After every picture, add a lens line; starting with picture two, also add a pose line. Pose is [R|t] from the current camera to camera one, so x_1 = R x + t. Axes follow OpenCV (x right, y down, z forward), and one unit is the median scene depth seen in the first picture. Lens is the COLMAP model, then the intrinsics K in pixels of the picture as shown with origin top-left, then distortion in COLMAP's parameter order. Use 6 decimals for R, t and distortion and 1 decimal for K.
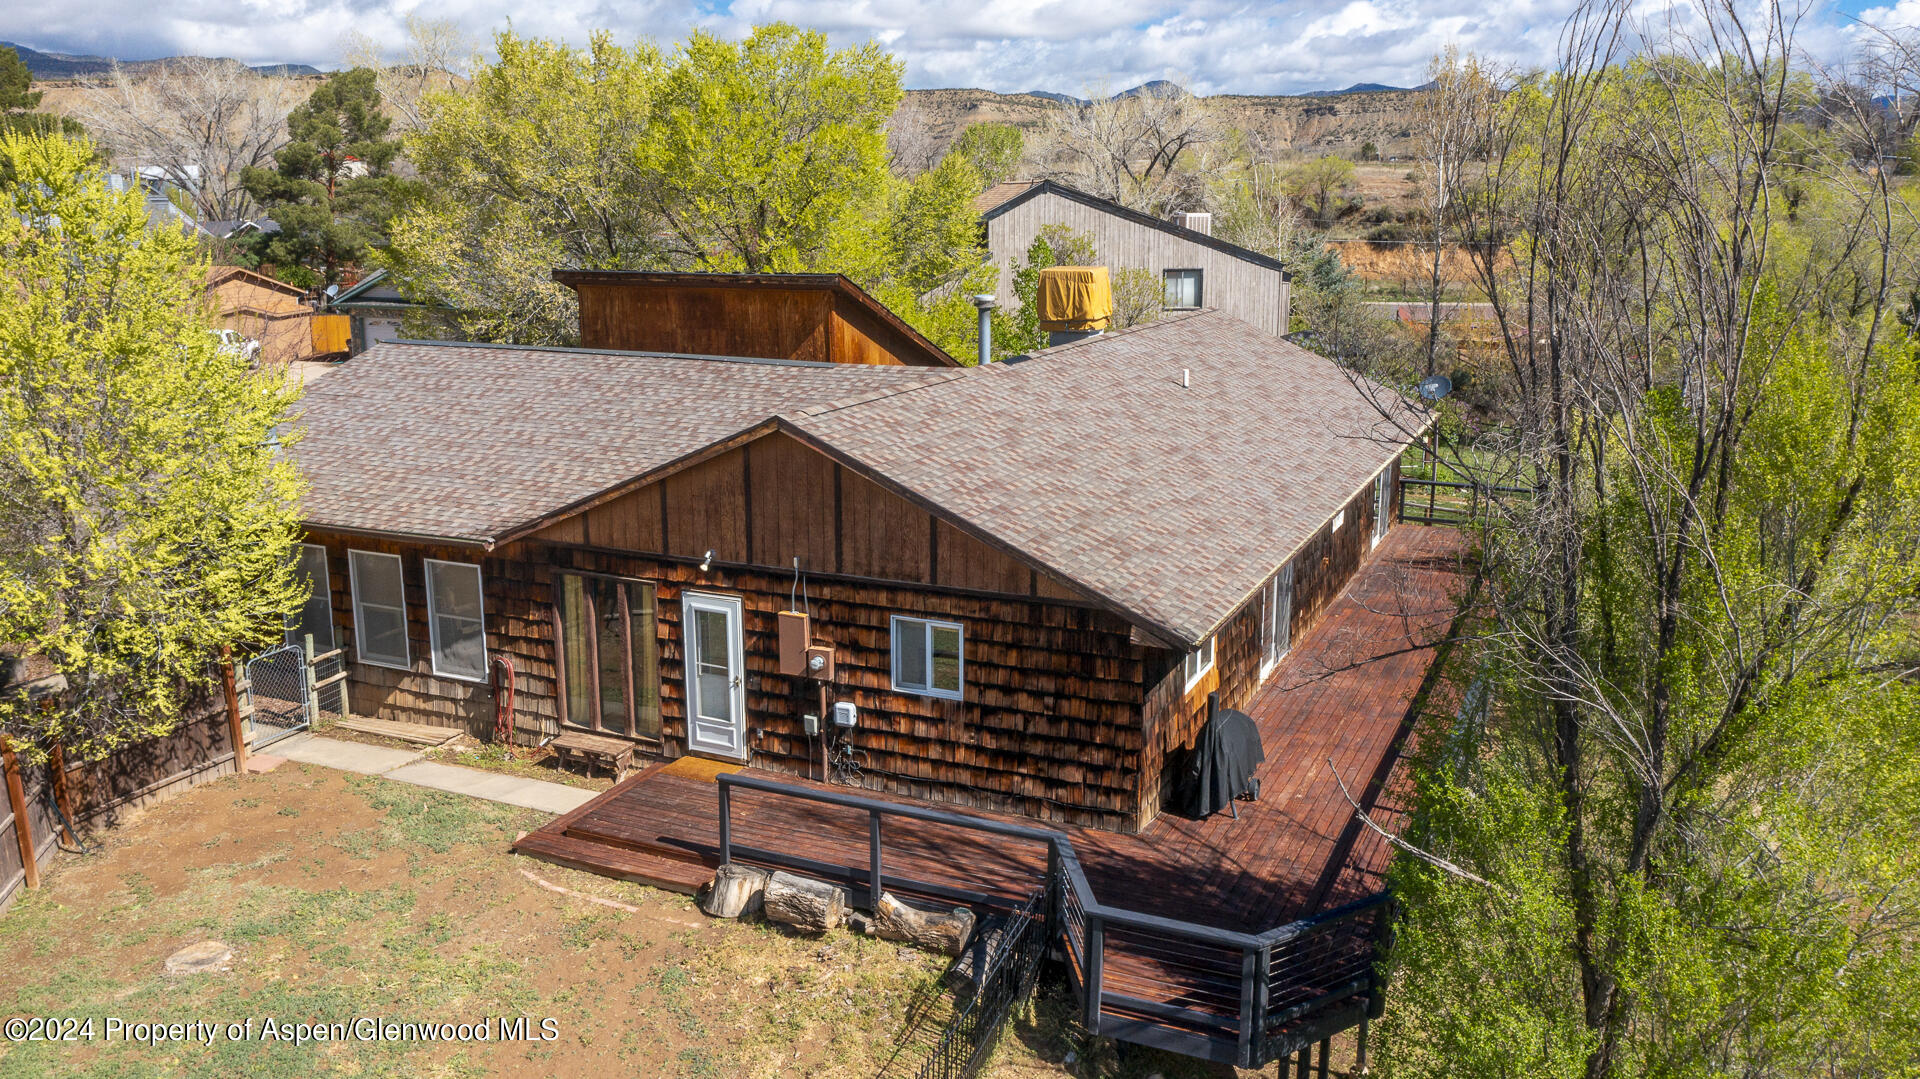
lens RADIAL K [[1533.0, 0, 960.0], [0, 1533.0, 539.5], [0, 0, 1]] dist [-0.008199, 0.001161]
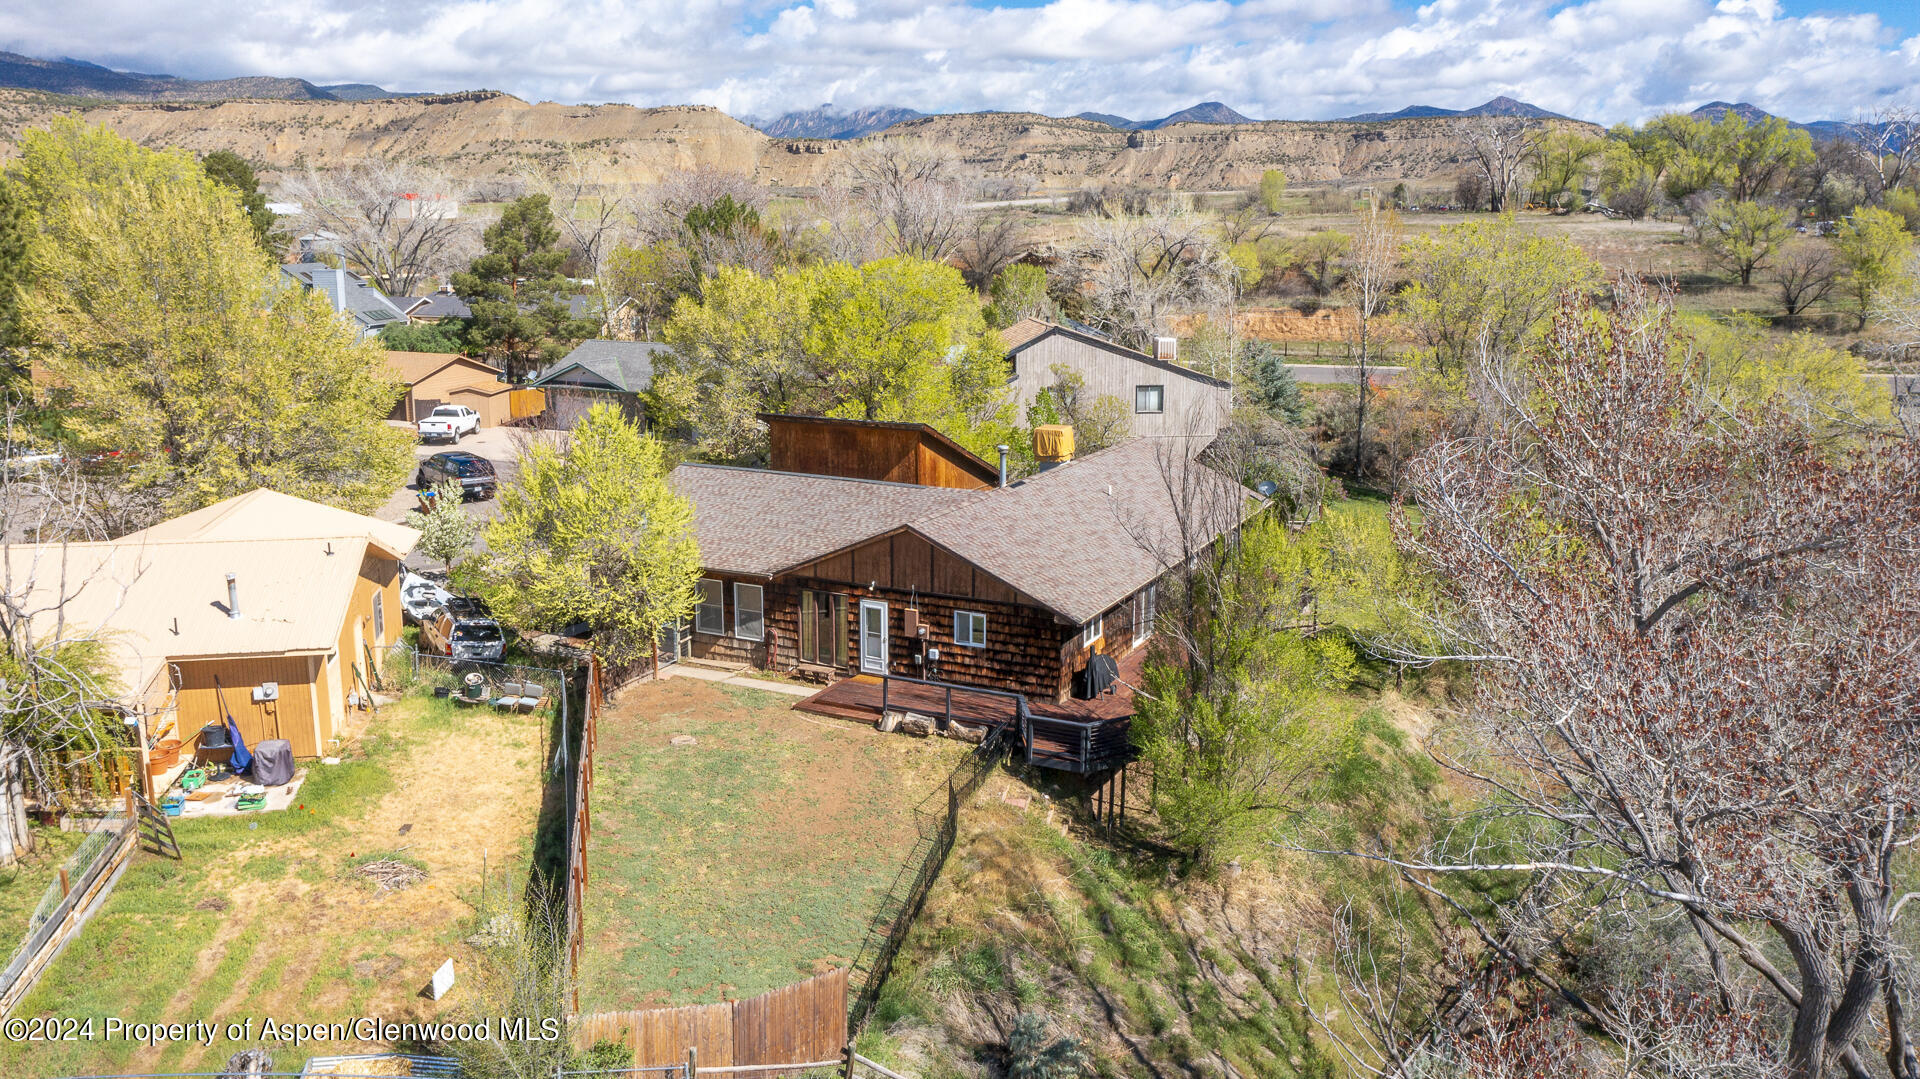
lens RADIAL K [[1533.0, 0, 960.0], [0, 1533.0, 539.5], [0, 0, 1]] dist [-0.008199, 0.001161]
pose [[0.999454, 0.011796, -0.030865, 0.030581], [-0.012136, 0.999867, -0.010859, -0.030334], [0.030733, 0.011227, 0.999465, -1.215016]]
